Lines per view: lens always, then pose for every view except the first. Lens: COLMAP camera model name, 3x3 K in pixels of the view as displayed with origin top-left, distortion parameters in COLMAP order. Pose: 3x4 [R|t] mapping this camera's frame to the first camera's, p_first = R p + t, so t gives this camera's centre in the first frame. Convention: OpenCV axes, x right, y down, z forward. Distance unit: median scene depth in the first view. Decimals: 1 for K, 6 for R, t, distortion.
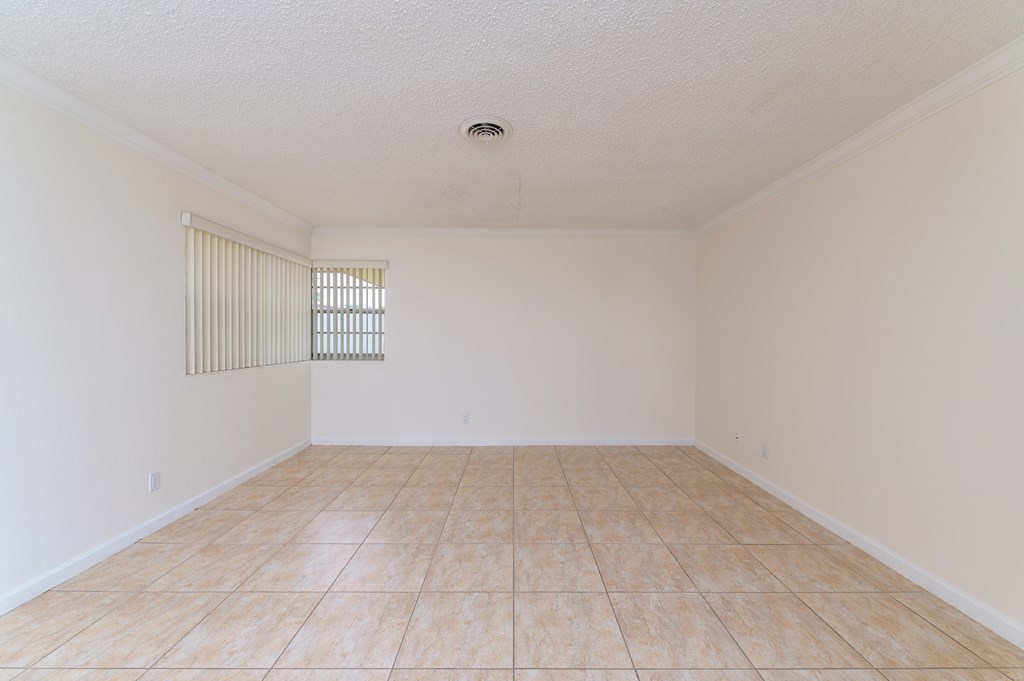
lens RADIAL K [[405.1, 0, 511.4], [0, 405.1, 334.3], [0, 0, 1]] dist [0.001104, -0.000357]
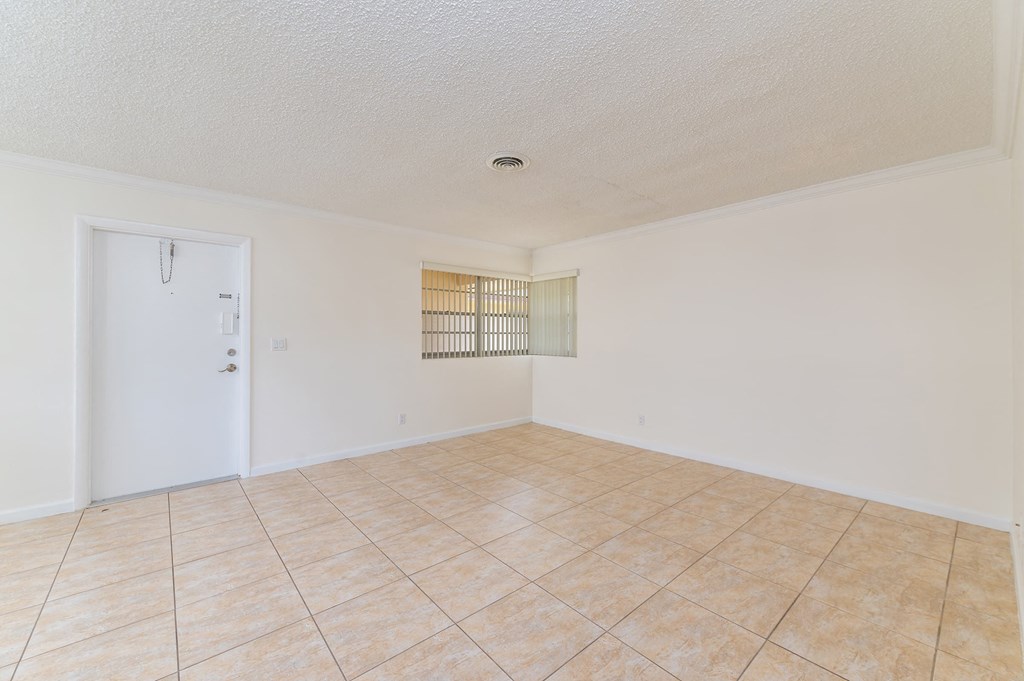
lens RADIAL K [[405.1, 0, 511.4], [0, 405.1, 334.3], [0, 0, 1]] dist [0.001104, -0.000357]
pose [[0.652438, -0.006514, -0.757814, 0.651763], [0.004912, 0.999978, -0.004367, 0.005494], [0.757826, -0.000873, 0.652456, 0.188306]]
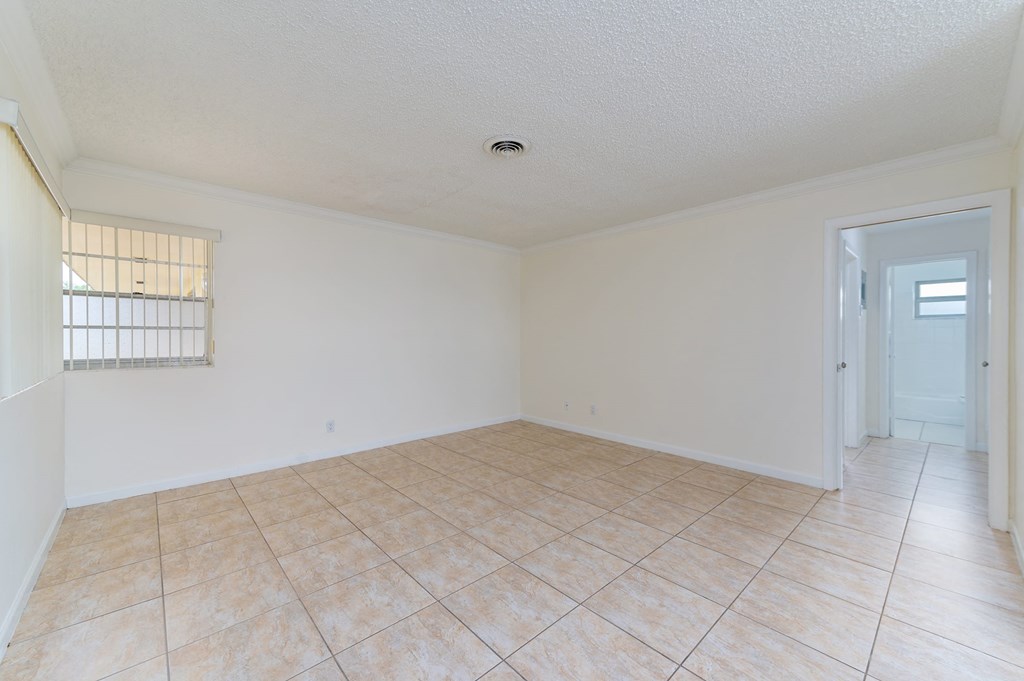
lens RADIAL K [[402.6, 0, 514.4], [0, 402.6, 337.8], [0, 0, 1]] dist [0.012000, -0.000269]
pose [[0.736363, -0.007201, 0.676548, -0.629187], [0.002364, 0.999965, 0.008071, 0.014559], [-0.676583, -0.004344, 0.736354, 0.129794]]
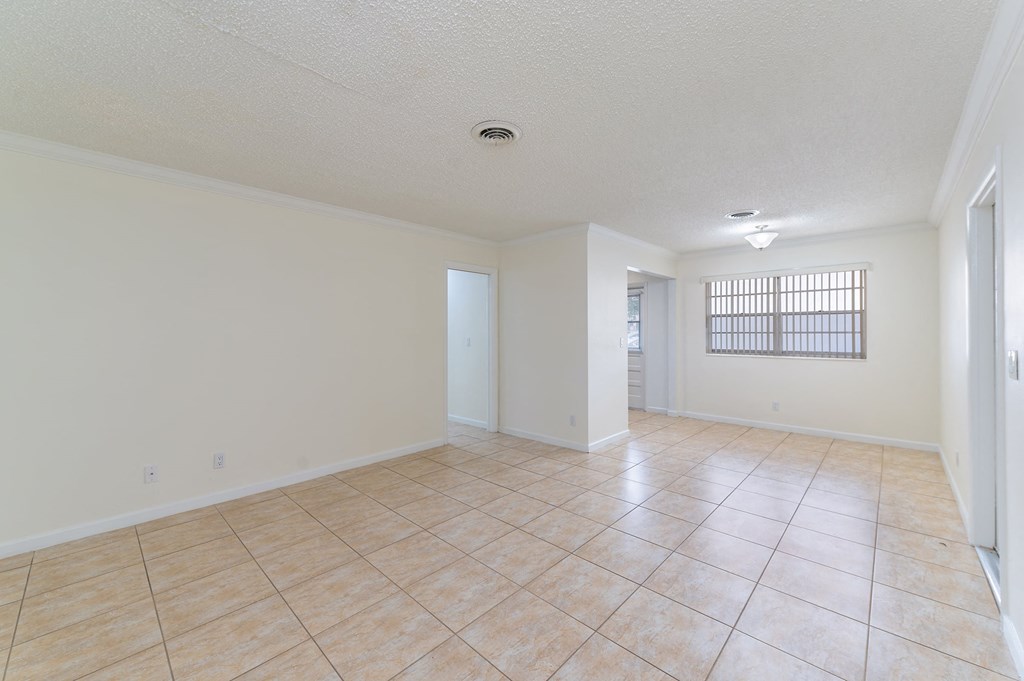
lens RADIAL K [[402.6, 0, 514.4], [0, 402.6, 337.8], [0, 0, 1]] dist [0.012000, -0.000269]
pose [[-0.731750, -0.014908, 0.681410, -0.628720], [-0.002648, 0.999815, 0.019031, -0.044808], [-0.681568, 0.012121, -0.731655, 1.352176]]
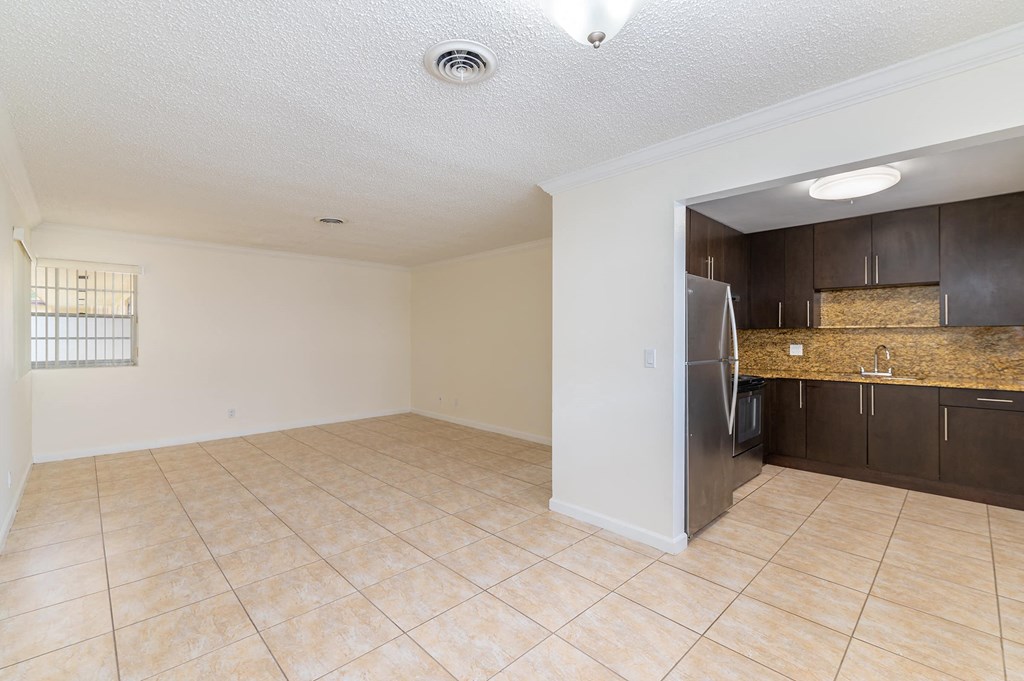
lens RADIAL K [[449.8, 0, 514.9], [0, 449.8, 335.6], [0, 0, 1]] dist [-0.002885, -0.000741]
pose [[0.717850, -0.004523, 0.696183, -0.638728], [0.002502, 0.999989, 0.003916, -0.017018], [-0.696193, -0.001070, 0.717853, -0.680214]]
